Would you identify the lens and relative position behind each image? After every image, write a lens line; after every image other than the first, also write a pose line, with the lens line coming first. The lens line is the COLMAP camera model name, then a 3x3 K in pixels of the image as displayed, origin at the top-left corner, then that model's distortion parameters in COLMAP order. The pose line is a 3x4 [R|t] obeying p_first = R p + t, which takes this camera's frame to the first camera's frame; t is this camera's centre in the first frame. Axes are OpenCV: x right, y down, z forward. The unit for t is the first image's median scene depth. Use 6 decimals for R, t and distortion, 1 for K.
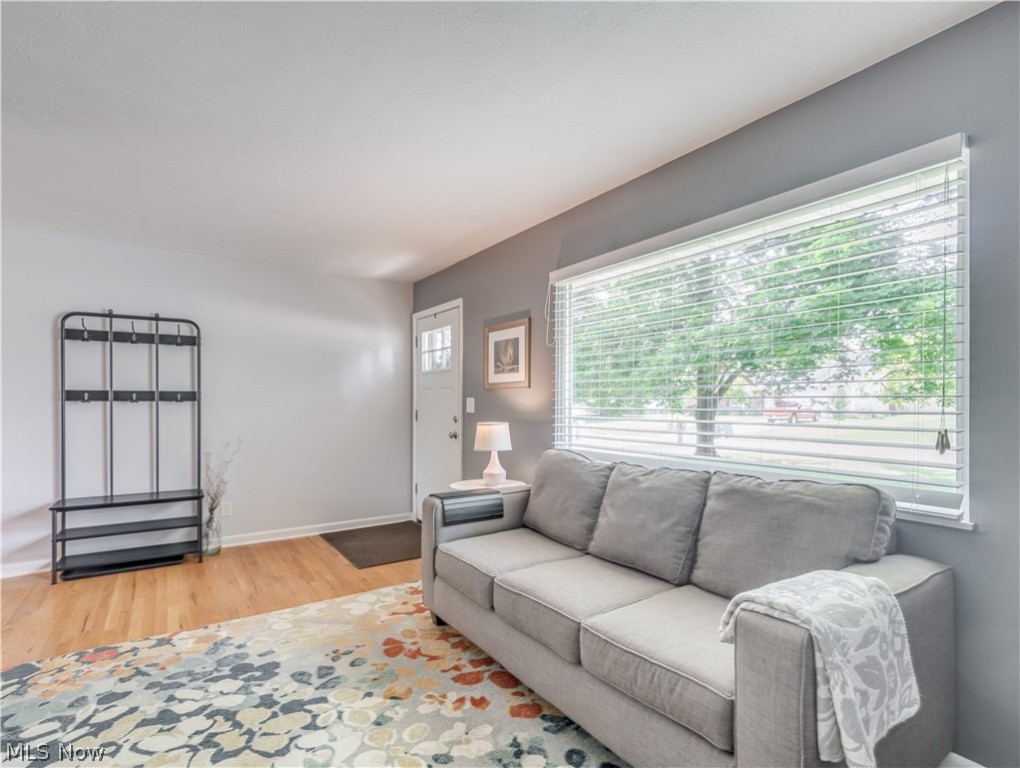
lens RADIAL K [[522.4, 0, 514.1], [0, 522.4, 390.9], [0, 0, 1]] dist [0.004729, 0.000462]
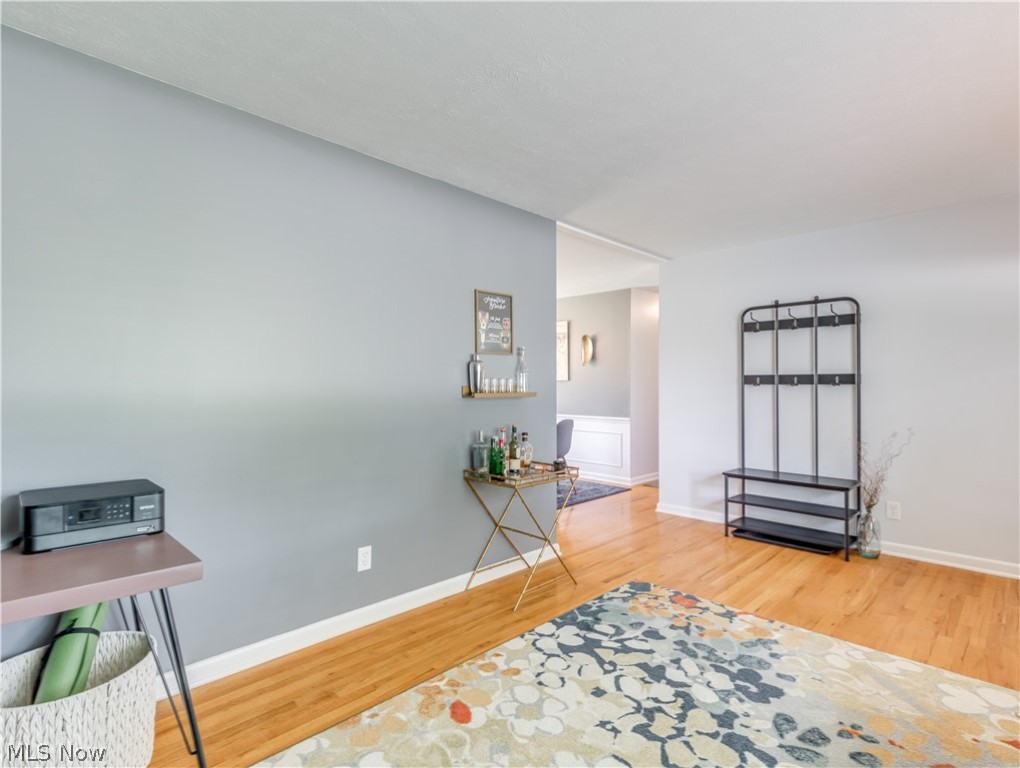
lens RADIAL K [[522.4, 0, 514.4], [0, 522.4, 381.0], [0, 0, 1]] dist [0.004729, 0.000462]
pose [[0.203314, -0.009161, -0.979071, 0.290931], [0.022295, 0.999740, -0.004724, 0.008542], [0.978860, -0.020868, 0.203465, 0.405938]]
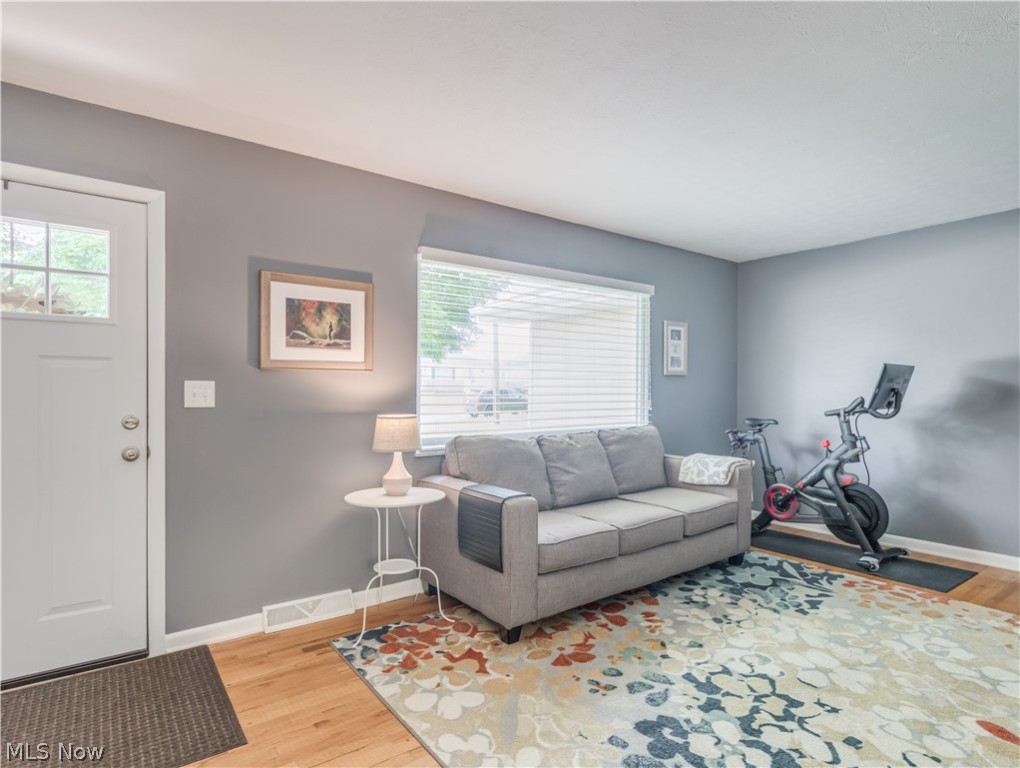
lens RADIAL K [[564.2, 0, 516.8], [0, 564.2, 388.7], [0, 0, 1]] dist [-0.002537, 0.000916]
pose [[-0.060936, 0.000322, 0.998142, -1.254727], [-0.021285, 0.999772, -0.001622, 0.026675], [-0.997915, -0.021345, -0.060916, 1.219594]]
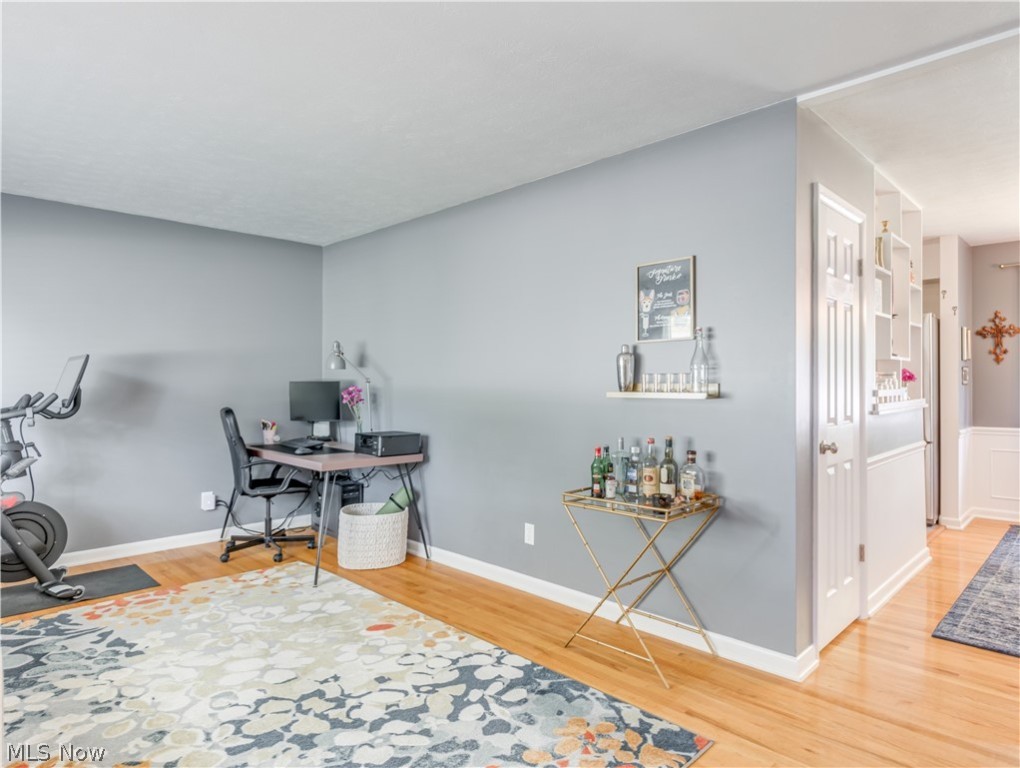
lens RADIAL K [[616.1, 0, 524.1], [0, 616.1, 370.8], [0, 0, 1]] dist [-0.003122, 0.001007]
pose [[-0.978871, -0.004170, -0.204434, -0.523918], [0.004763, 0.999056, -0.043185, 0.040476], [0.204421, -0.043247, -0.977927, 1.760777]]
